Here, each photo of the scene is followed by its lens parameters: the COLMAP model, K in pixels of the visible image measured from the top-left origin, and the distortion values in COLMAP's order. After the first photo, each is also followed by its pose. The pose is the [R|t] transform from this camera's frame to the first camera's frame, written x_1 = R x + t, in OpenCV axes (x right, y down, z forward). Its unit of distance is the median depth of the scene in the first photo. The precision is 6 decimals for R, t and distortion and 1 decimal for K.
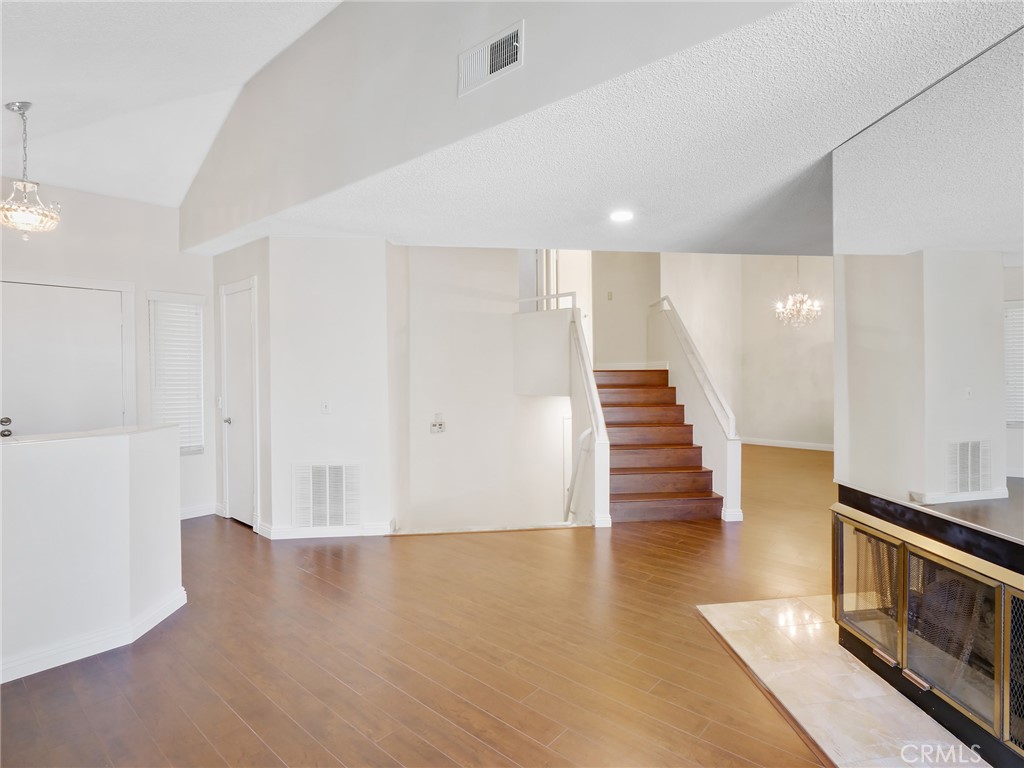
lens RADIAL K [[501.9, 0, 516.2], [0, 501.9, 379.3], [0, 0, 1]] dist [0.036499, 0.000343]
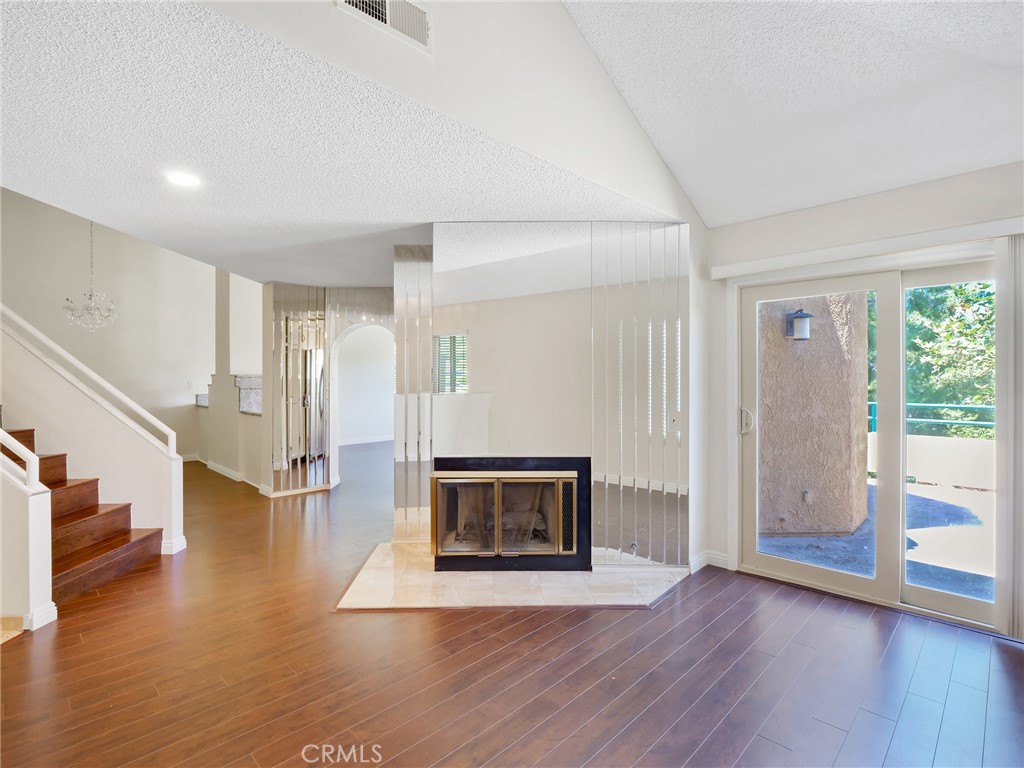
lens RADIAL K [[501.9, 0, 516.2], [0, 501.9, 379.3], [0, 0, 1]] dist [0.036499, 0.000343]
pose [[0.158426, 0.001965, 0.987369, -0.723871], [0.024330, 0.999687, -0.005893, 0.002329], [-0.987071, 0.024956, 0.158329, 0.562434]]
